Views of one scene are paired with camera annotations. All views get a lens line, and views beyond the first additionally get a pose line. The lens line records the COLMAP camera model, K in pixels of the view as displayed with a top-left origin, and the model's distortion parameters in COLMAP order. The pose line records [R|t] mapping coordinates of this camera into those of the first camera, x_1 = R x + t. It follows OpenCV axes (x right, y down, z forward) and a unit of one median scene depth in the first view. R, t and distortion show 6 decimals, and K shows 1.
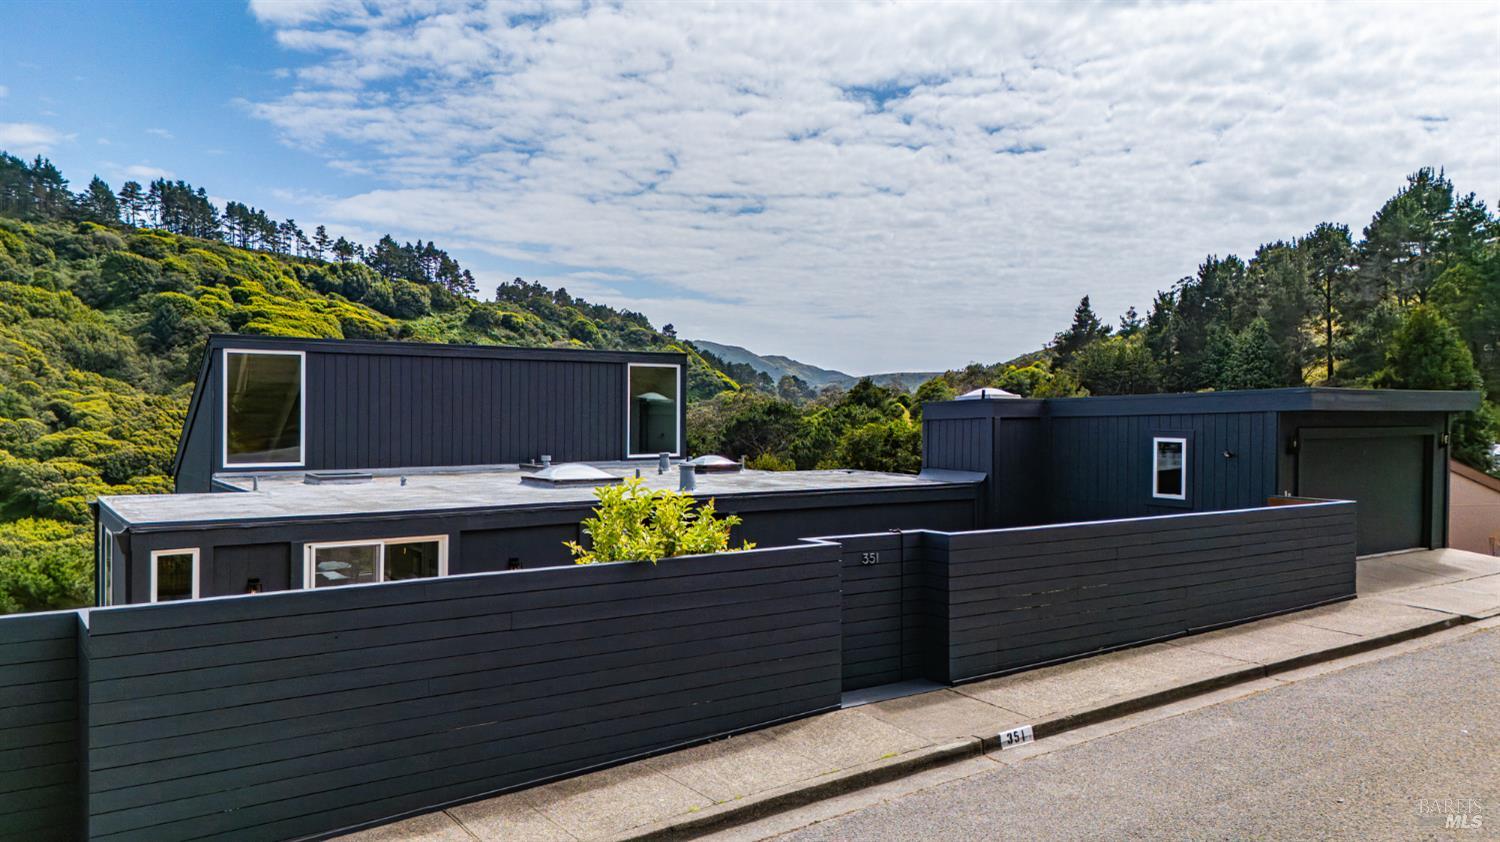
lens RADIAL K [[1087.3, 0, 750.0], [0, 1087.3, 421.0], [0, 0, 1]] dist [0.072361, -0.075992]
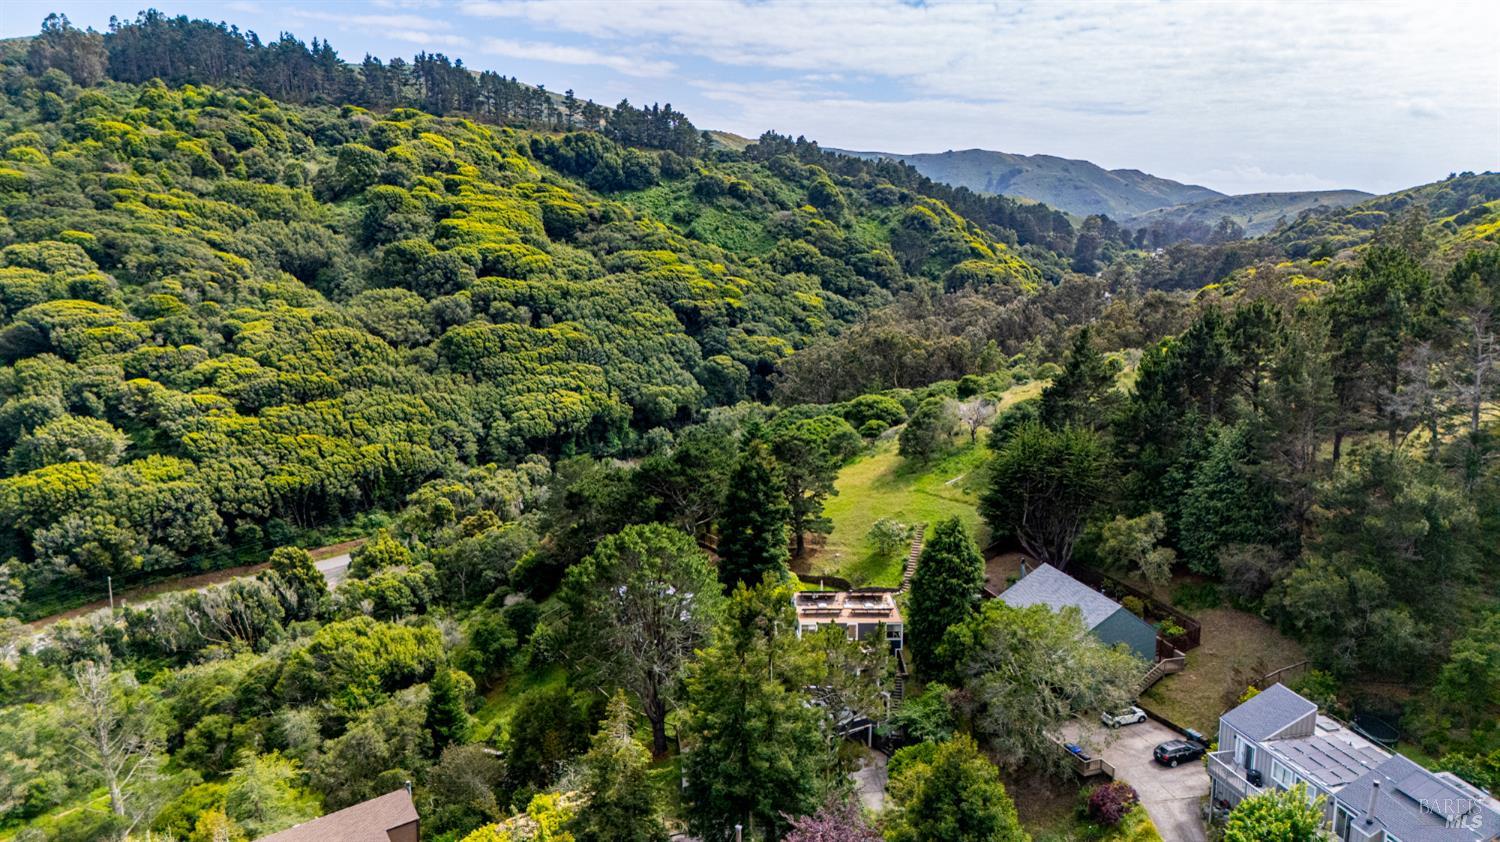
lens RADIAL K [[1087.3, 0, 750.0], [0, 1087.3, 421.0], [0, 0, 1]] dist [0.072361, -0.075992]
pose [[0.950924, 0.053916, -0.304690, 0.127636], [-0.001650, 0.985571, 0.169253, -0.070403], [0.309419, -0.160444, 0.937293, 0.088389]]
